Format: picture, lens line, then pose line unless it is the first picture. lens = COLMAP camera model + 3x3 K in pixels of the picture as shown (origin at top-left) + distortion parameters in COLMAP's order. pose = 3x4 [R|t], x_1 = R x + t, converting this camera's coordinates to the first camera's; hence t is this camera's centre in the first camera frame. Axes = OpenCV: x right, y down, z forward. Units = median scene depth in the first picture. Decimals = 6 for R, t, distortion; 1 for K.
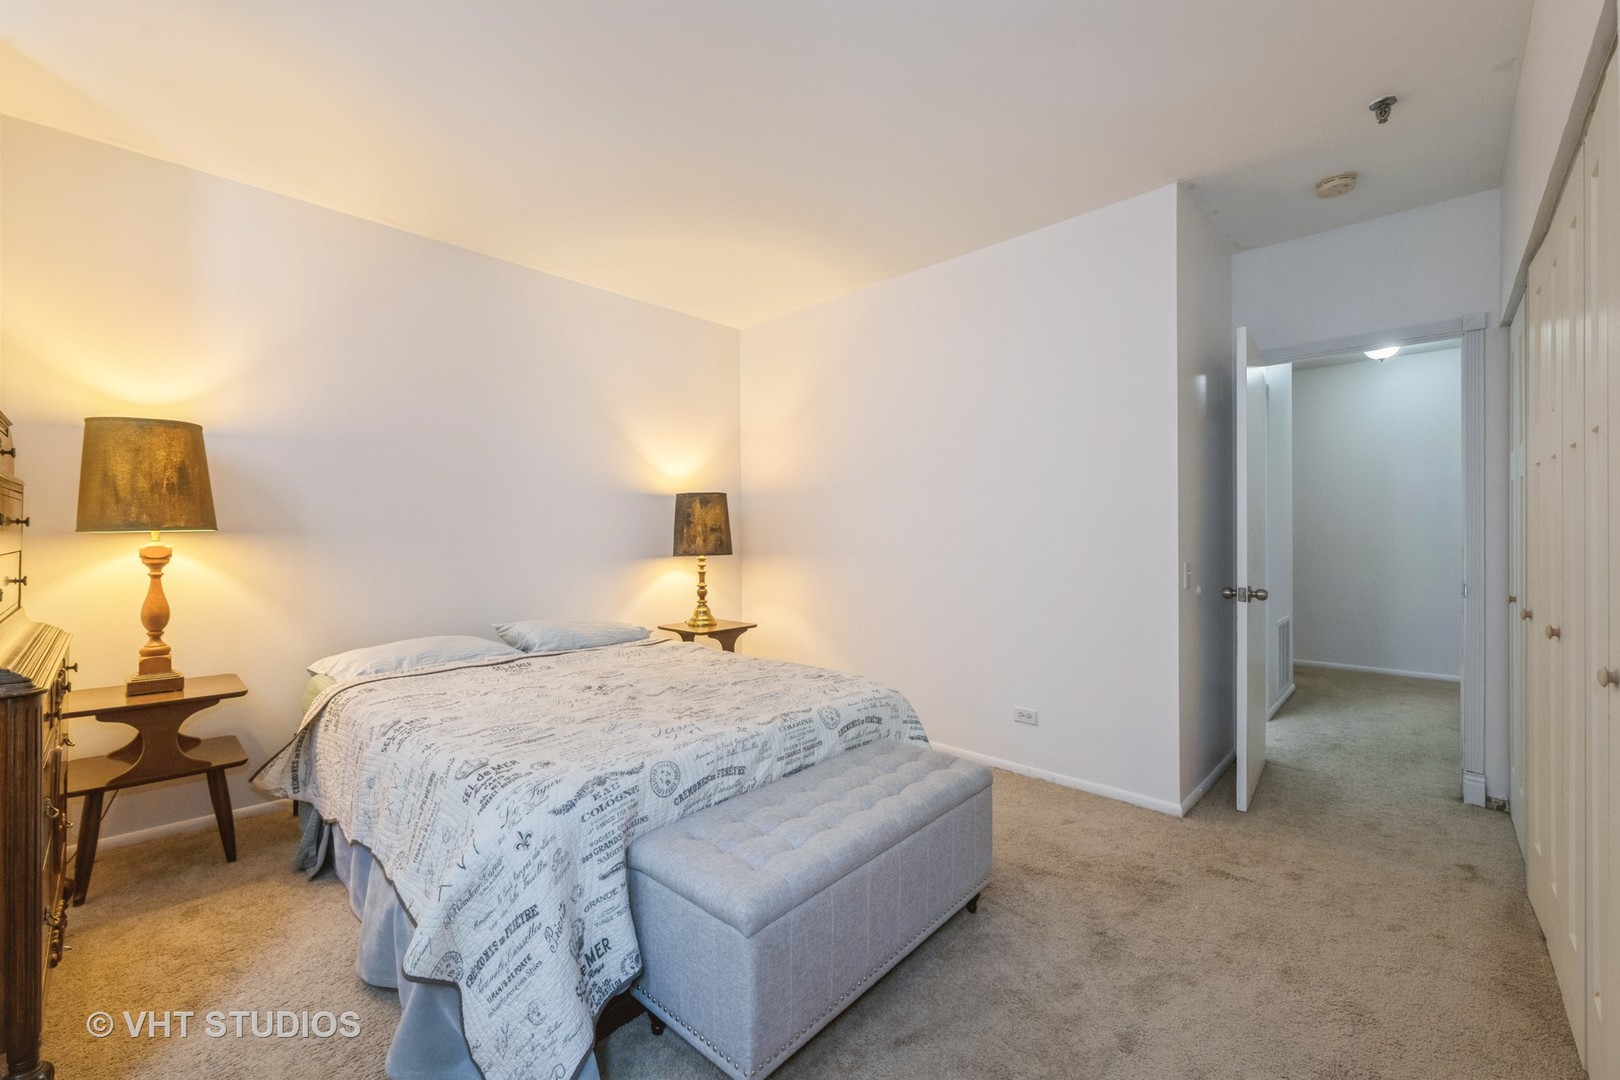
lens RADIAL K [[660.4, 0, 810.0], [0, 660.4, 540.0], [0, 0, 1]] dist [0.009713, 0.000019]
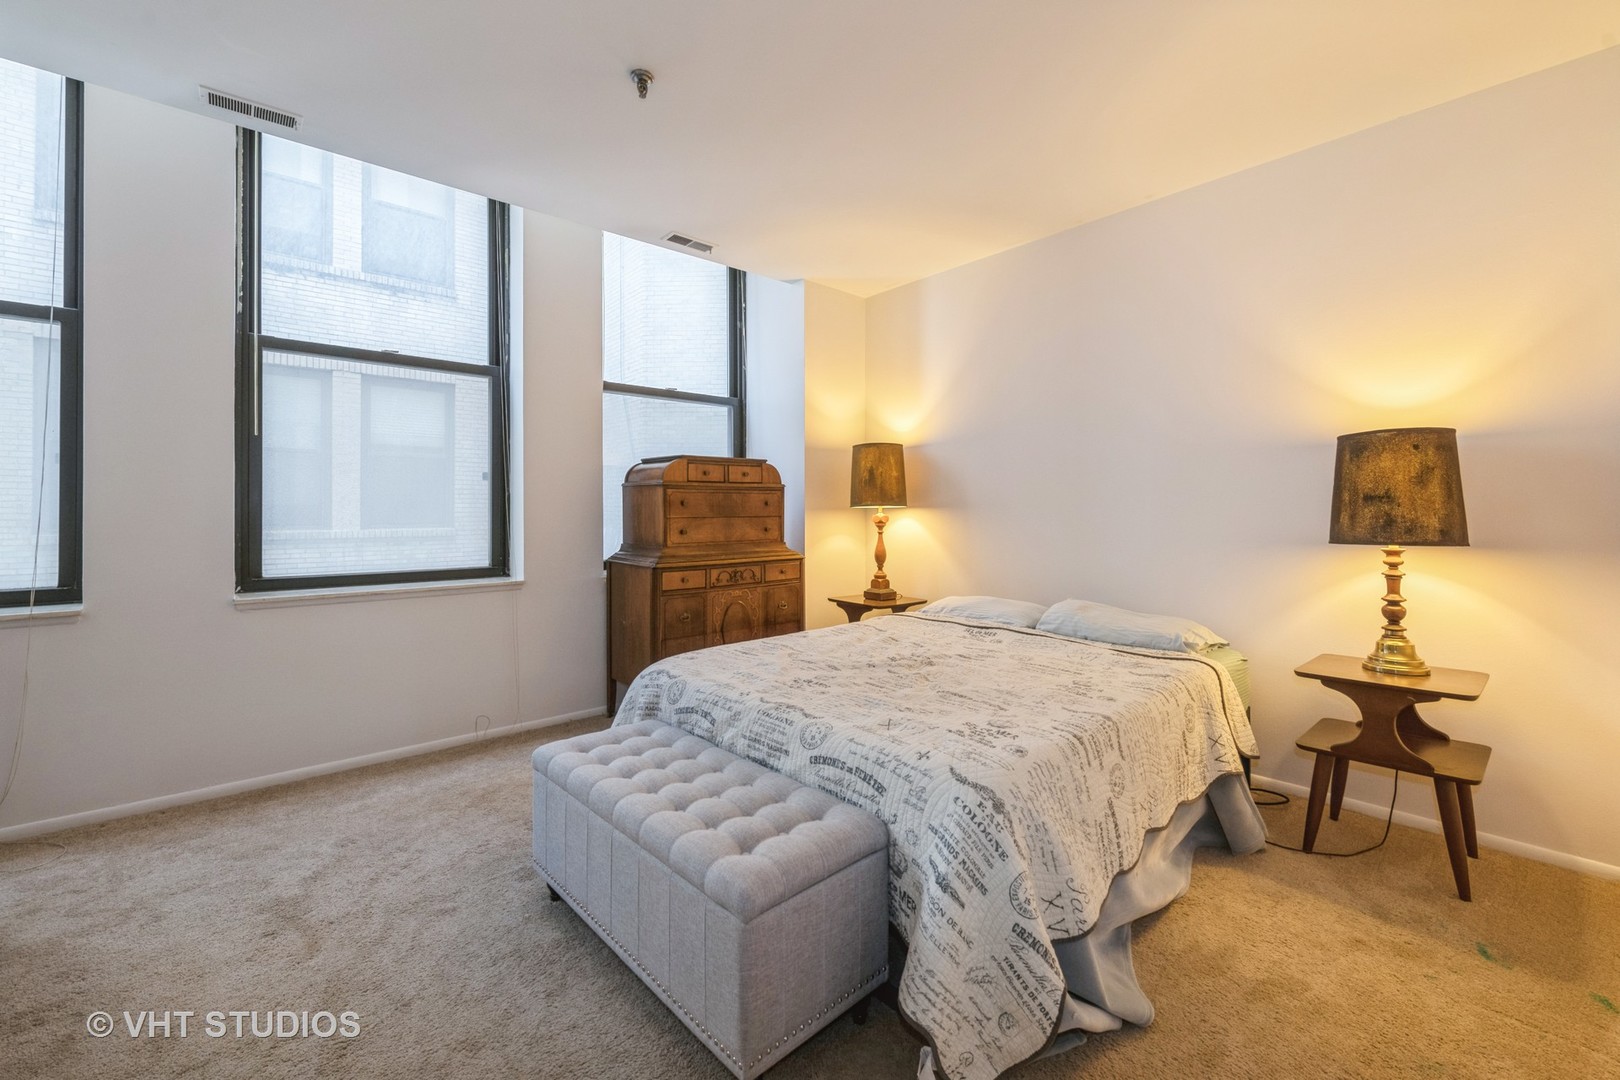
lens RADIAL K [[660.4, 0, 810.0], [0, 660.4, 540.0], [0, 0, 1]] dist [0.009713, 0.000019]
pose [[-0.097279, 0.040717, -0.994424, 0.749890], [-0.009833, 0.999075, 0.041870, 0.002252], [0.995209, 0.013851, -0.096789, 0.993648]]
